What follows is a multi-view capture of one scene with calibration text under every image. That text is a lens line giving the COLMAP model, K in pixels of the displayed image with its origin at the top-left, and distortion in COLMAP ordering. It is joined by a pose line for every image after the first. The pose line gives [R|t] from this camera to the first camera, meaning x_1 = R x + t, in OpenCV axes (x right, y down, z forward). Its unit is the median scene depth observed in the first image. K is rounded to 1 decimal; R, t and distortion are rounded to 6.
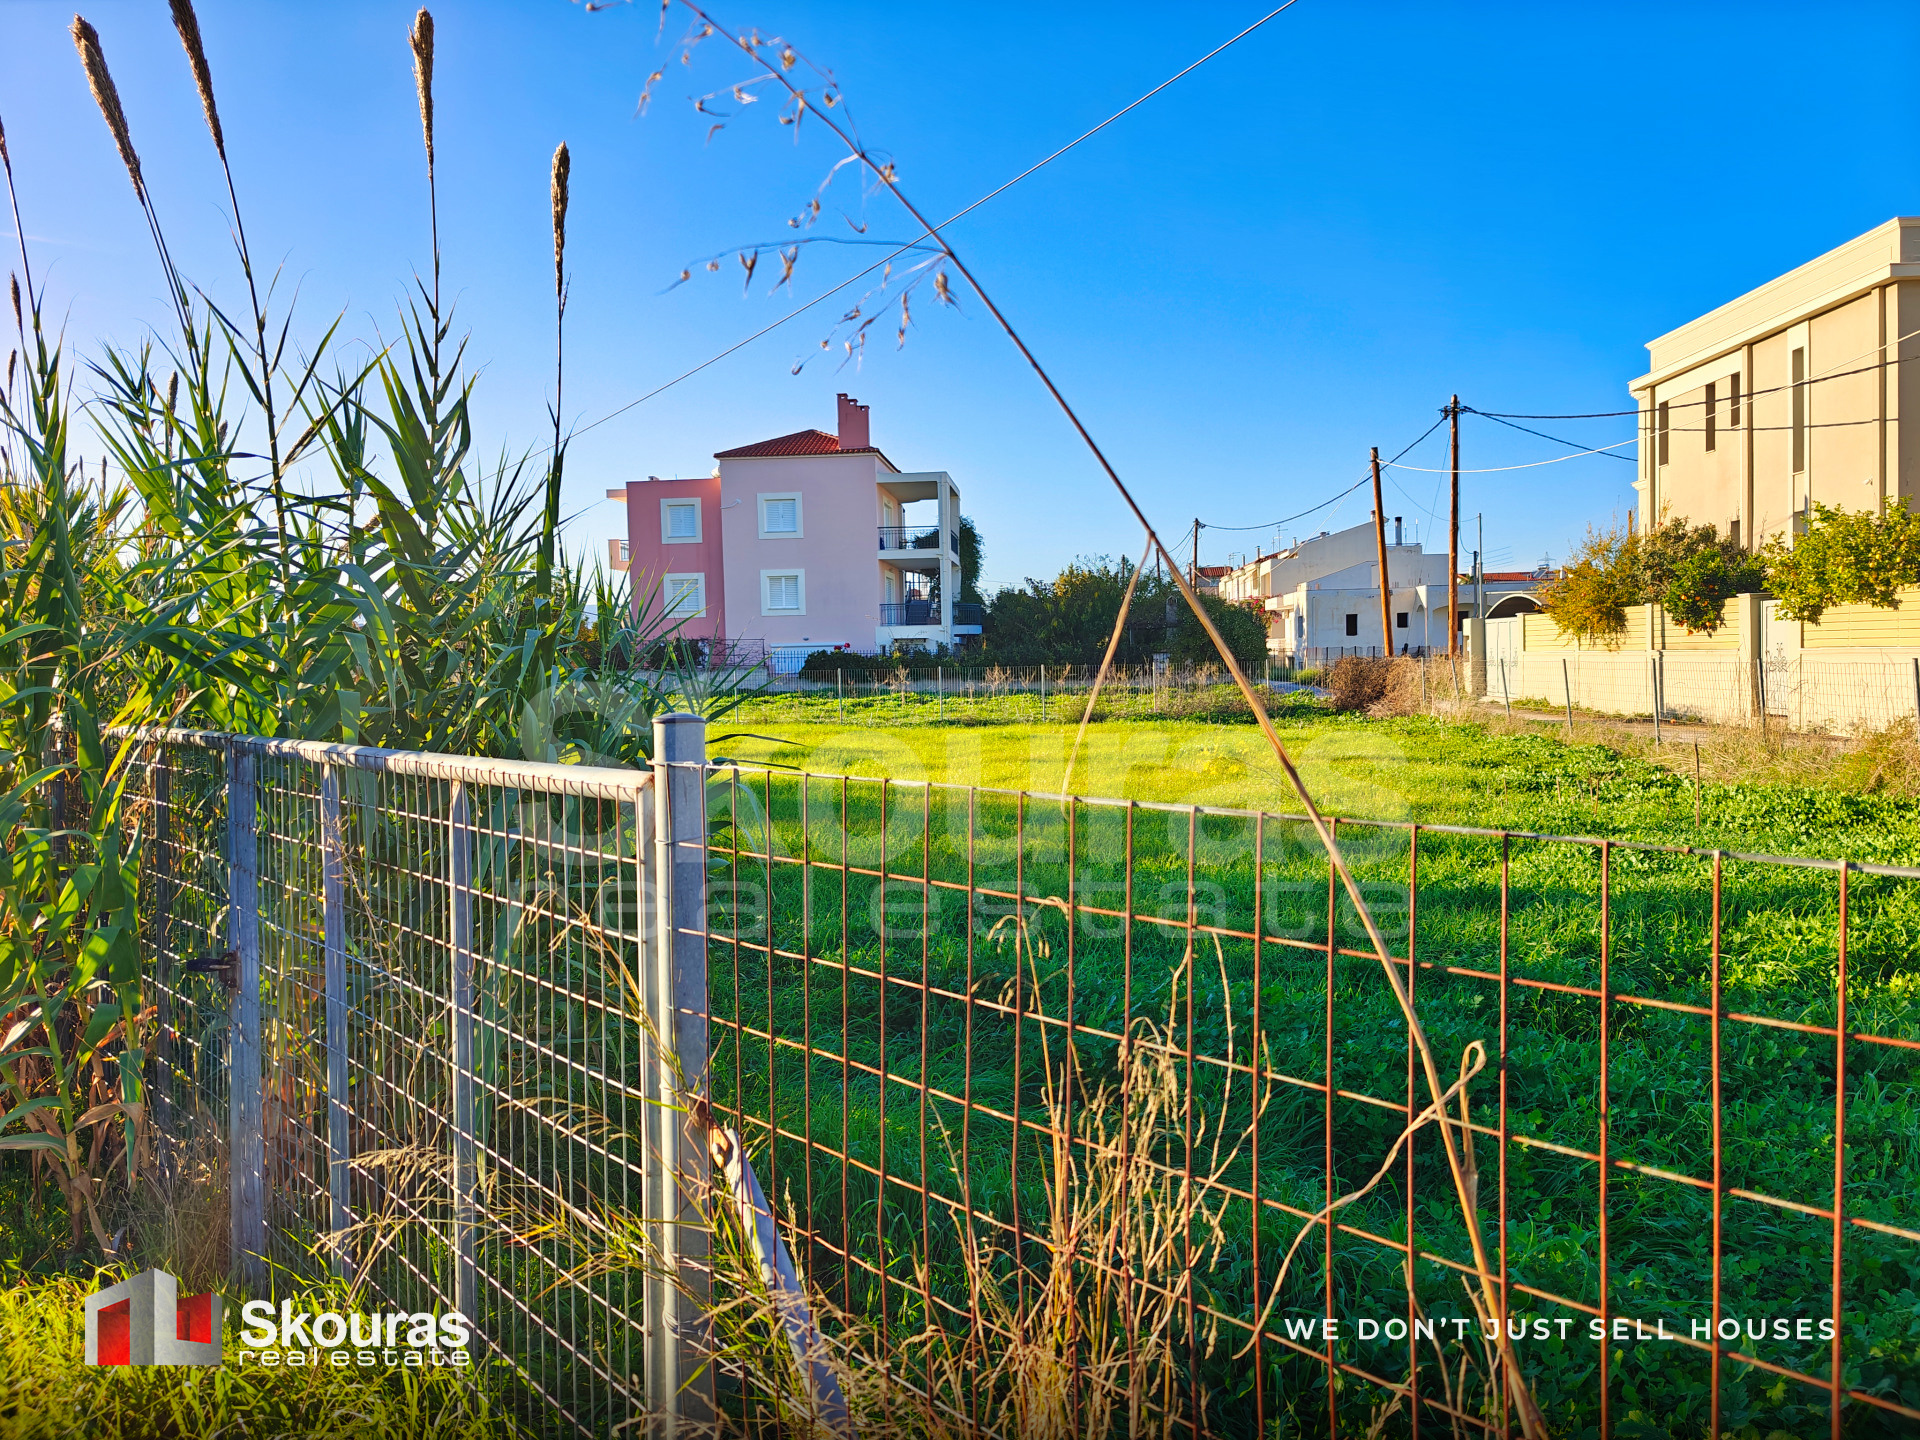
lens RADIAL K [[1299.3, 0, 954.8], [0, 1299.3, 718.5], [0, 0, 1]] dist [0.031057, -0.010318]
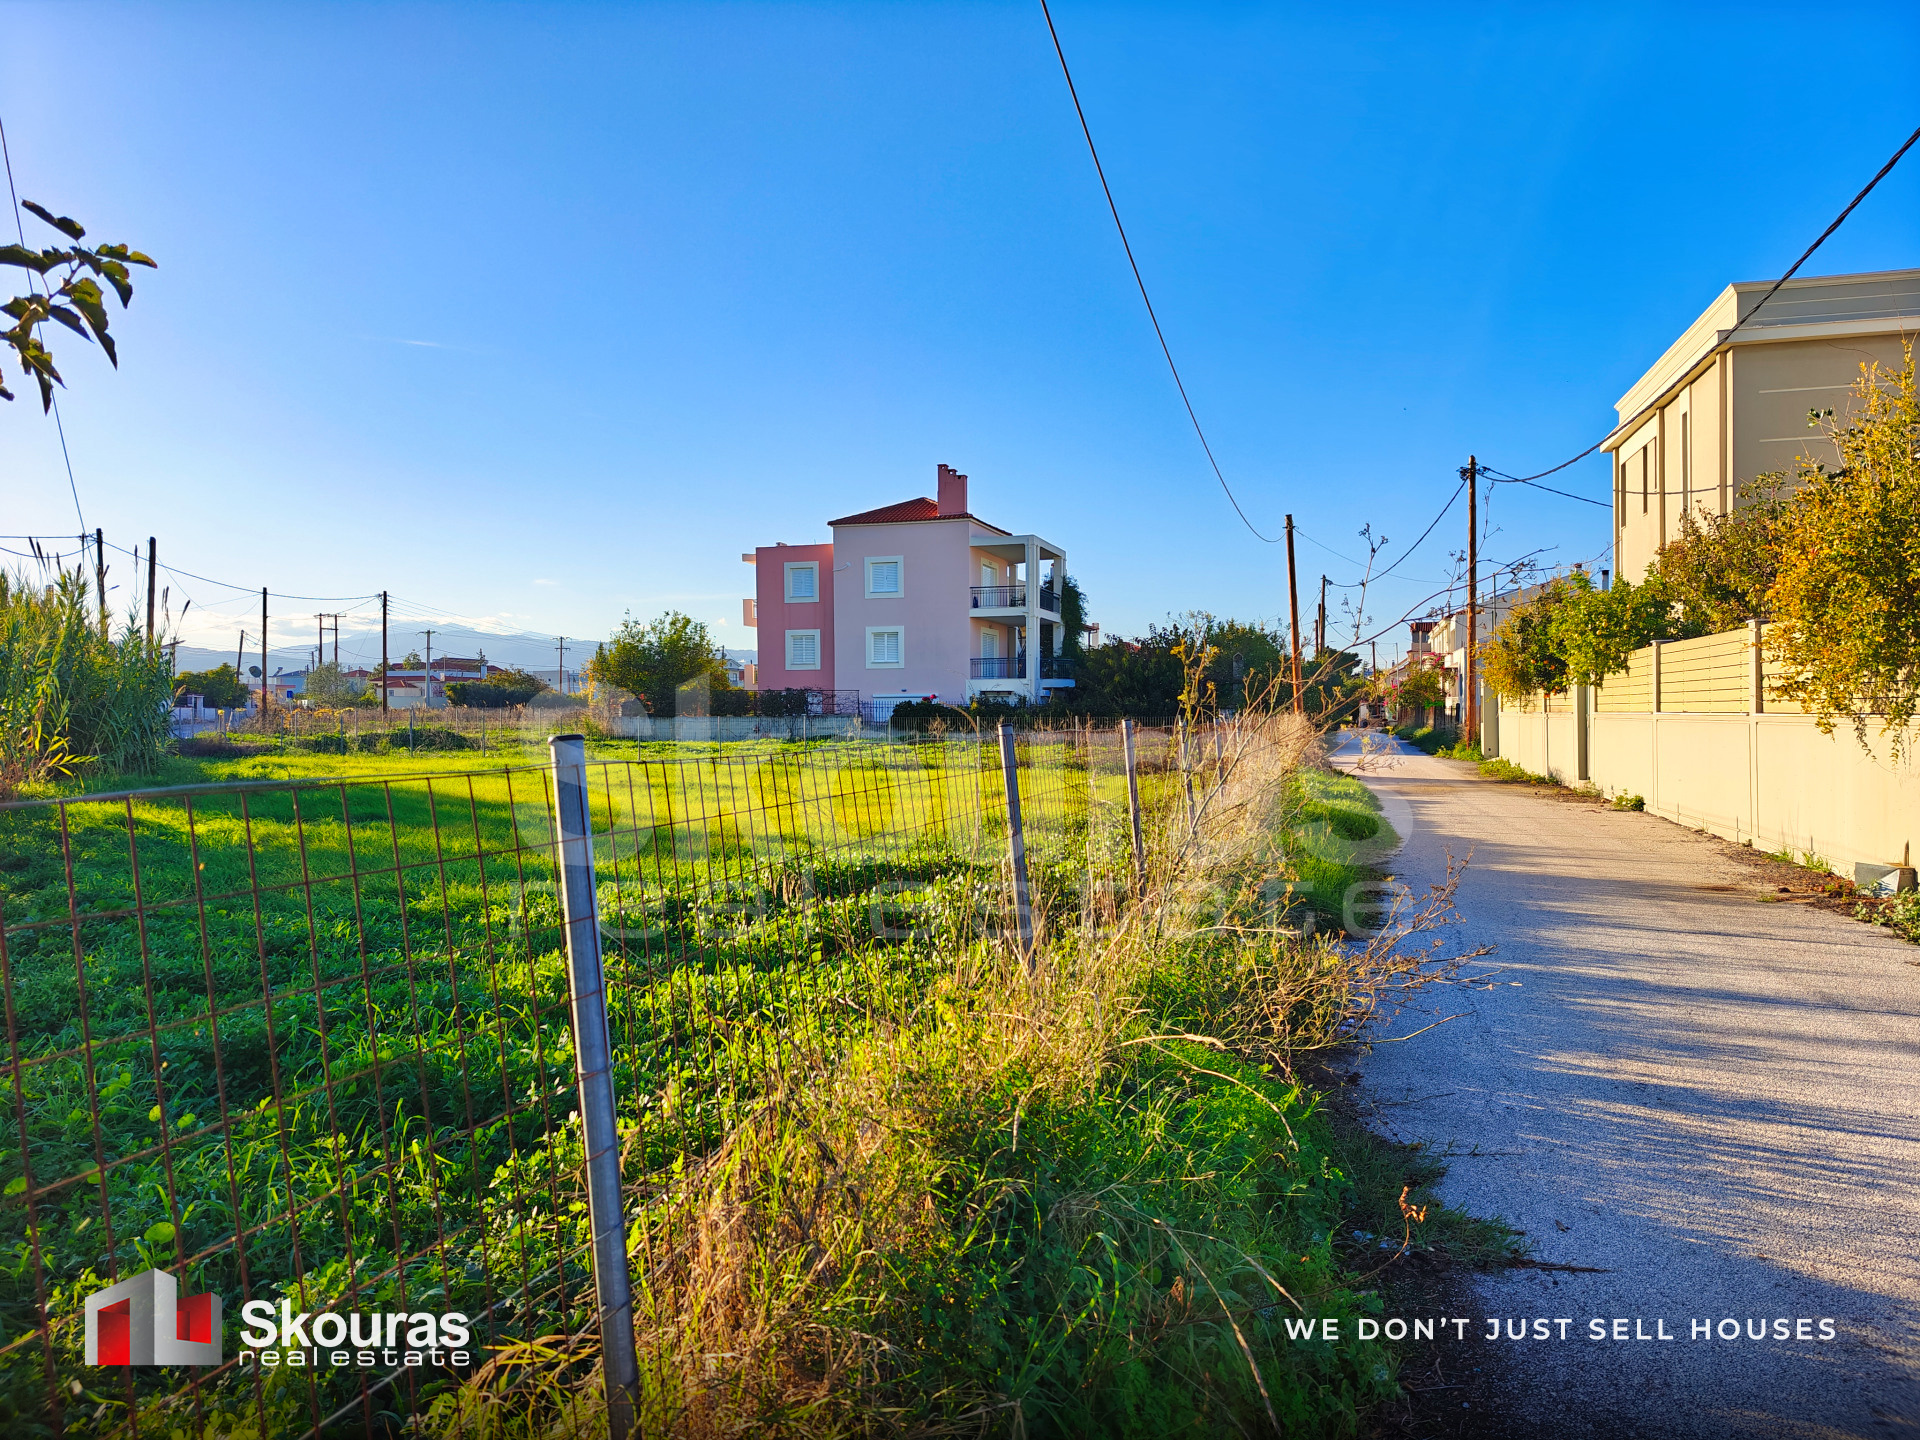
lens RADIAL K [[1299.3, 0, 975.1], [0, 1299.3, 710.3], [0, 0, 1]] dist [0.031057, -0.010318]
pose [[0.975141, 0.015522, -0.221041, 0.180524], [-0.025275, 0.998824, -0.041364, -0.001520], [0.220139, 0.045922, 0.974387, -0.037308]]
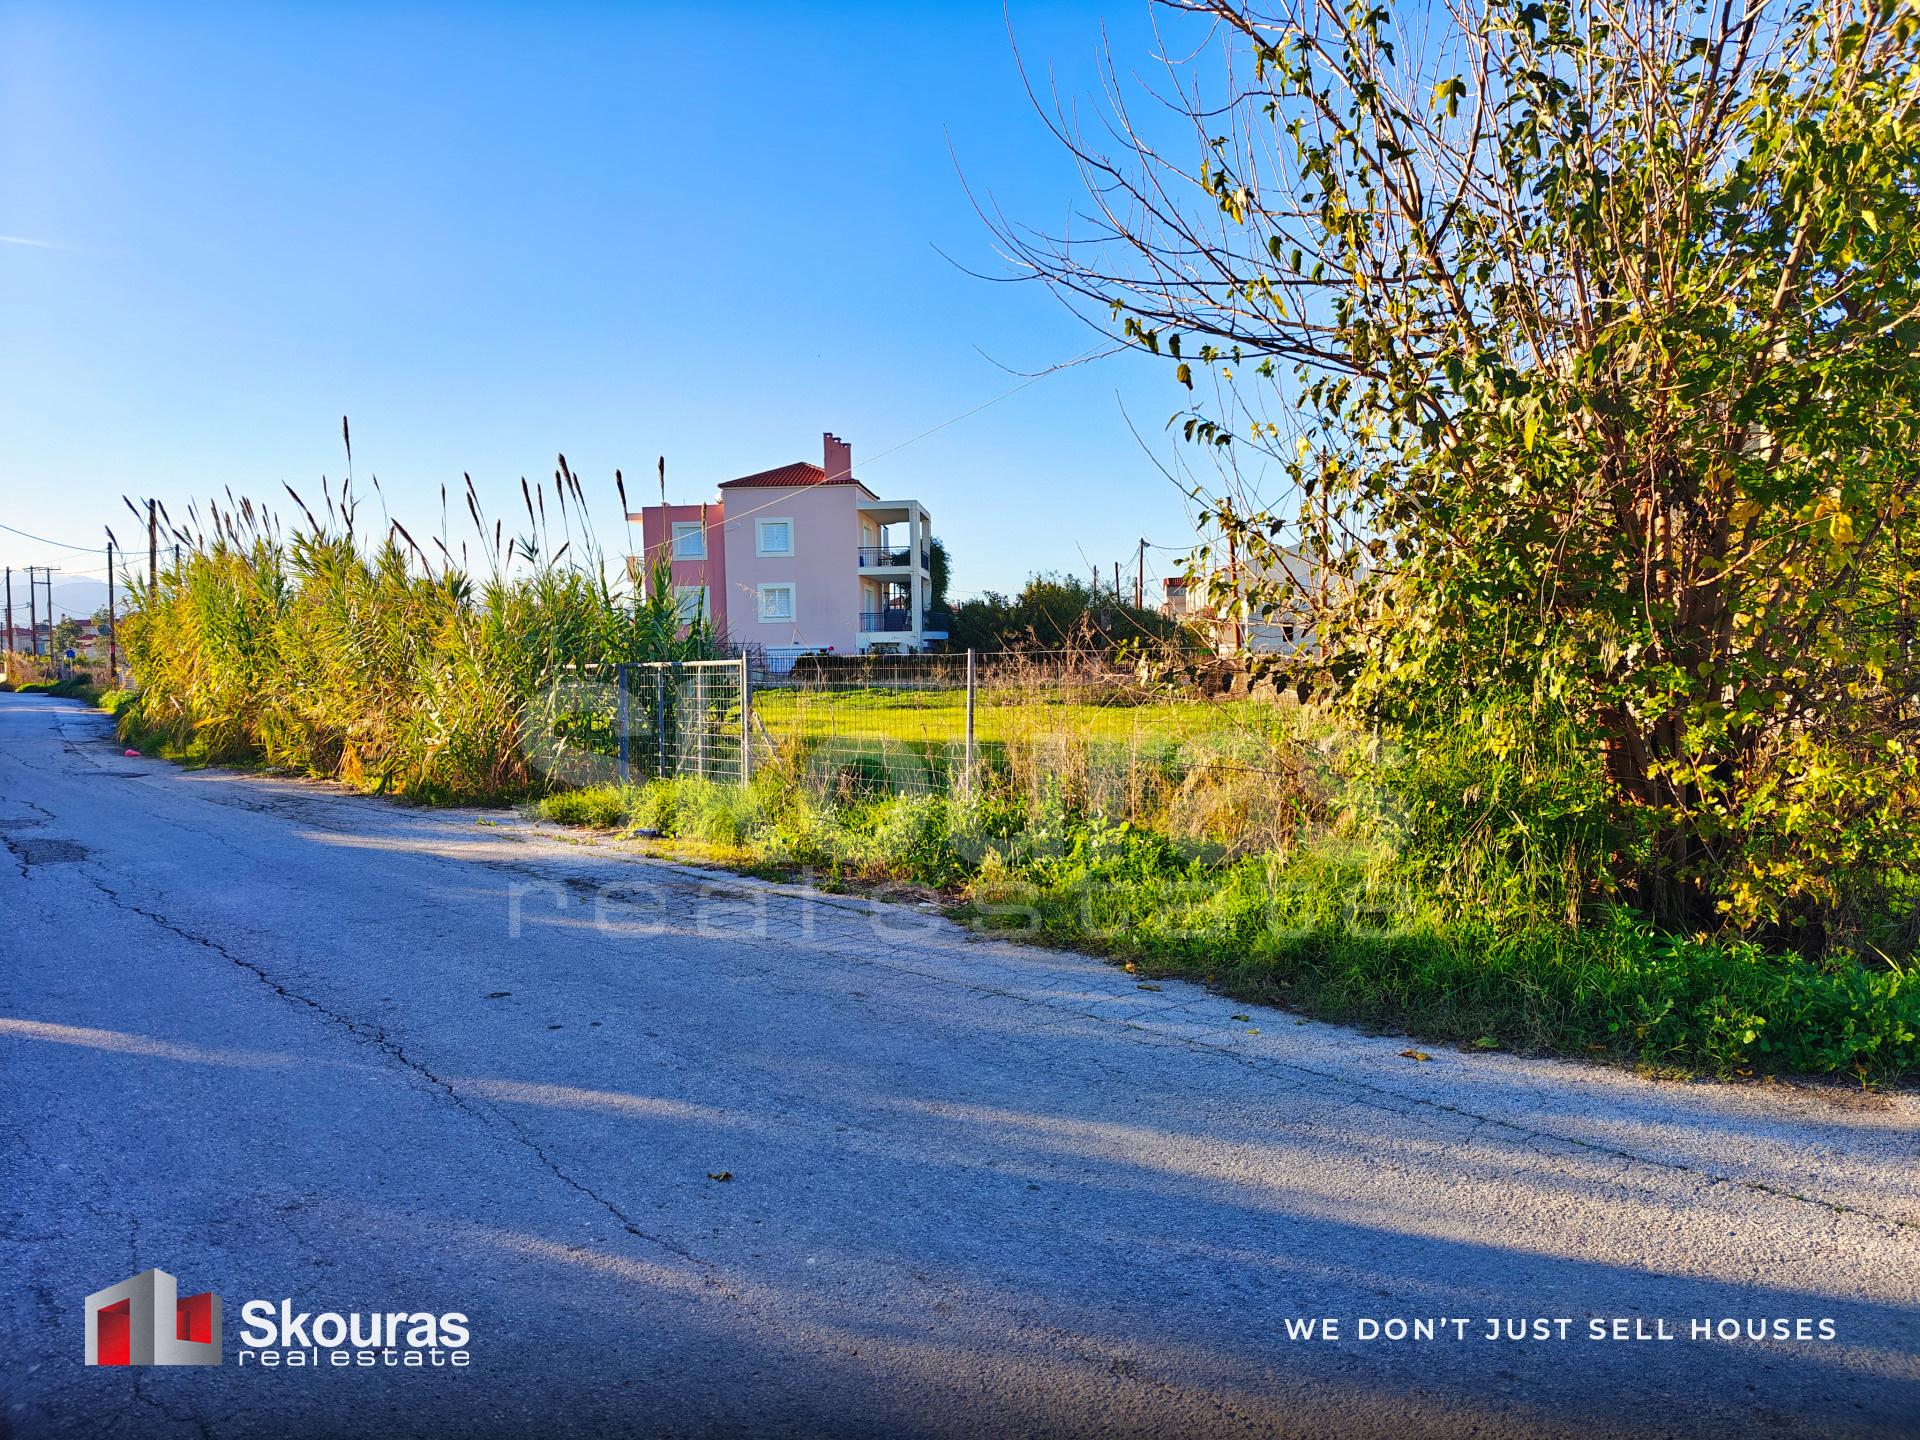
lens RADIAL K [[1299.3, 0, 964.3], [0, 1299.3, 719.1], [0, 0, 1]] dist [0.031057, -0.010318]
pose [[0.999962, 0.001956, 0.008533, 0.026306], [-0.001936, 0.999995, -0.002435, 0.009855], [-0.008538, 0.002418, 0.999961, -0.168124]]
